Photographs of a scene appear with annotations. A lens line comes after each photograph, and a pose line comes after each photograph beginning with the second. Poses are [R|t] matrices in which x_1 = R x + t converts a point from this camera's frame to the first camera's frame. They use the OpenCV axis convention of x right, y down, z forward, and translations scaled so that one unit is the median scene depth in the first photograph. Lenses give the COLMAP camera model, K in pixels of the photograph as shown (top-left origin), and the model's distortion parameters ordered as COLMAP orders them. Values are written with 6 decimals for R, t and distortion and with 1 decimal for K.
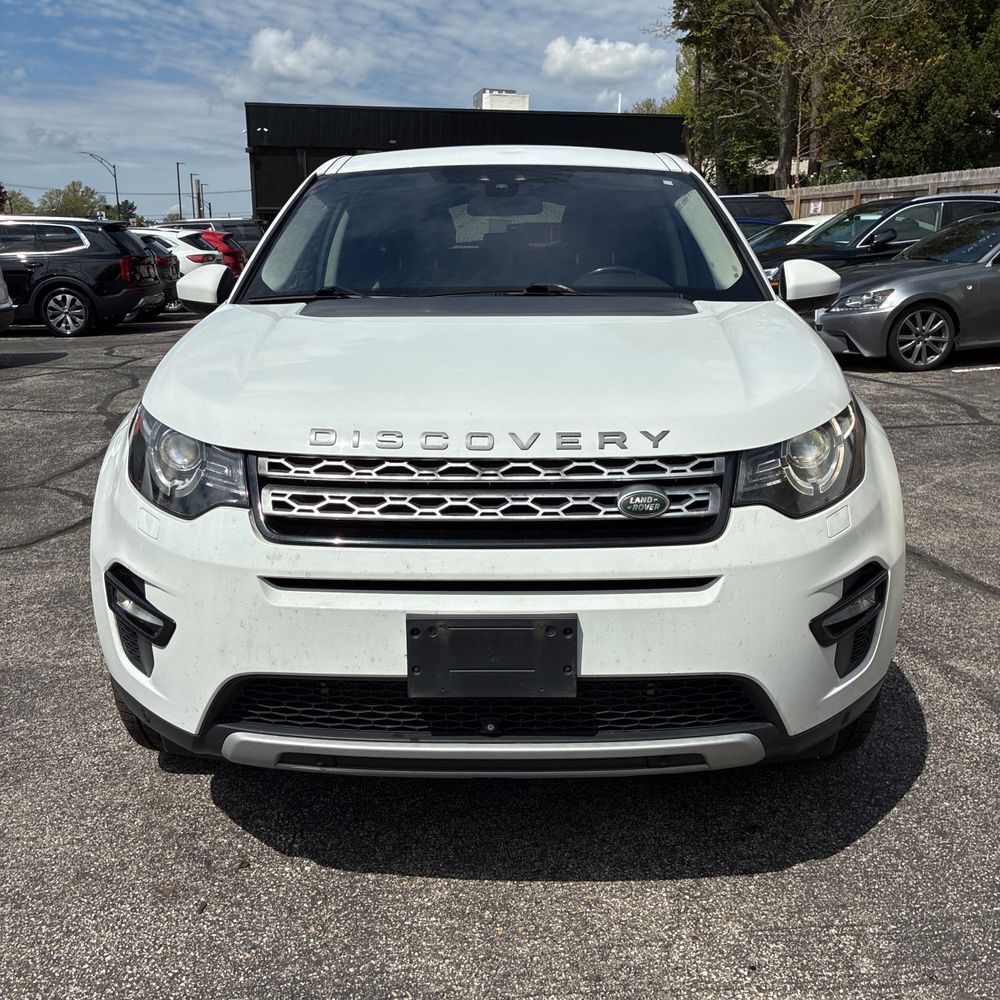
lens RADIAL K [[1013.4, 0, 497.5], [0, 1013.4, 502.7], [0, 0, 1]] dist [0.017595, 0.000000]
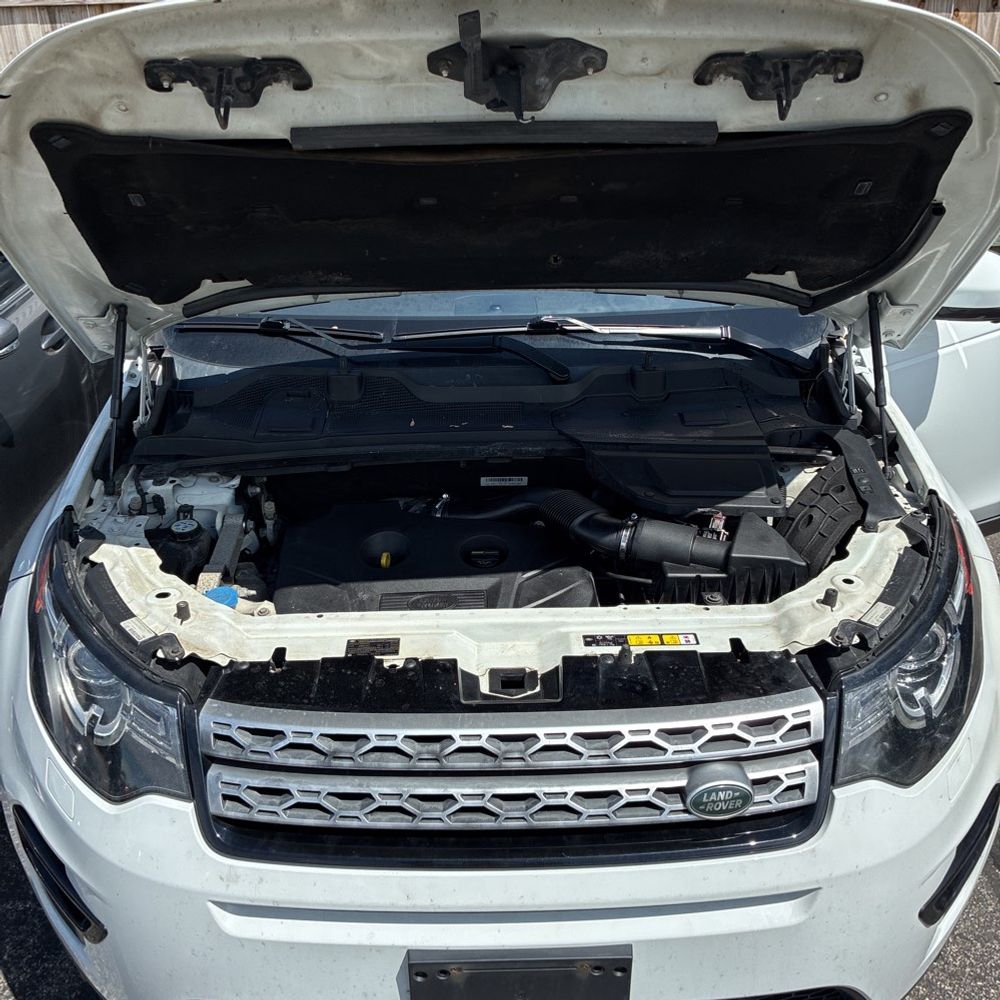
lens RADIAL K [[1013.4, 0, 494.8], [0, 1013.4, 496.6], [0, 0, 1]] dist [0.017595, 0.000000]
pose [[0.999346, -0.019144, 0.030665, -0.039257], [0.012133, 0.976685, 0.214335, -0.360949], [-0.034053, -0.213823, 0.976279, 0.301911]]
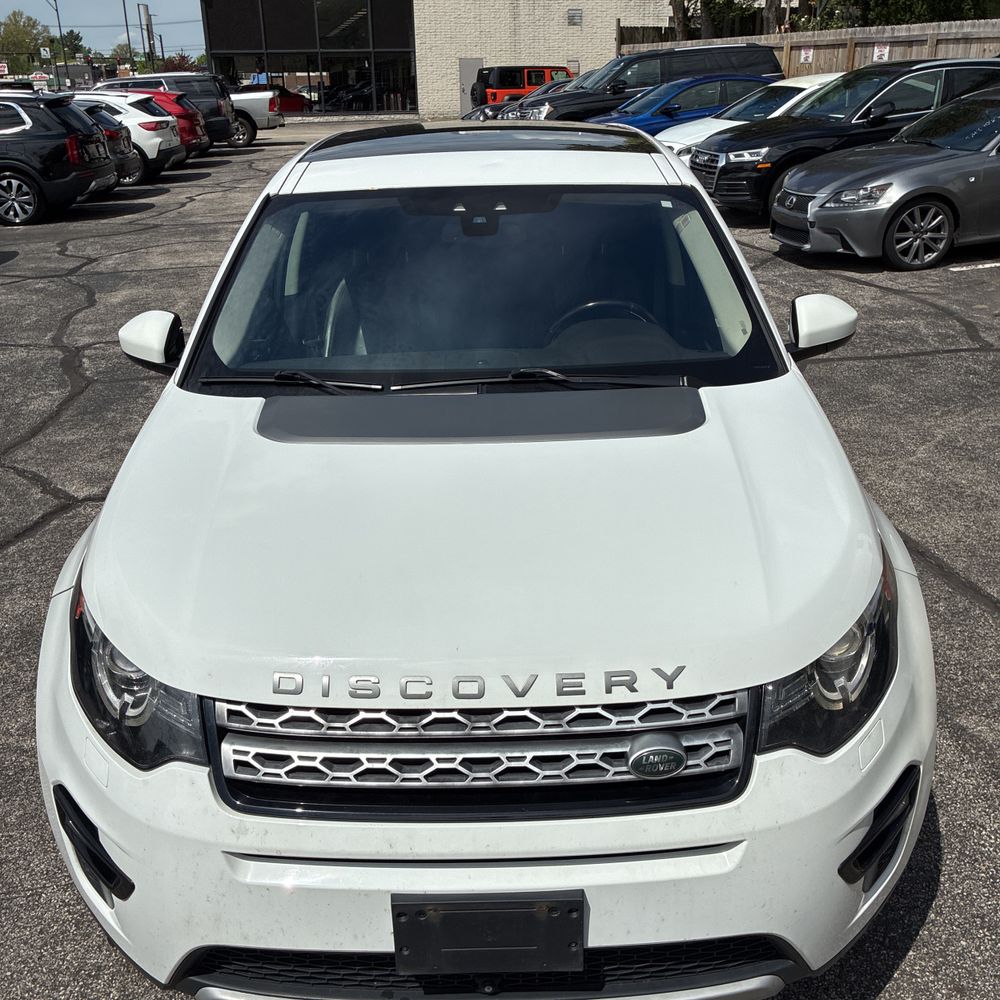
lens RADIAL K [[1013.4, 0, 492.2], [0, 1013.4, 495.6], [0, 0, 1]] dist [0.017595, 0.000000]
pose [[0.999605, -0.024504, 0.013754, -0.004983], [0.022252, 0.989169, 0.145083, -0.339909], [-0.017160, -0.144719, 0.989324, 0.154515]]
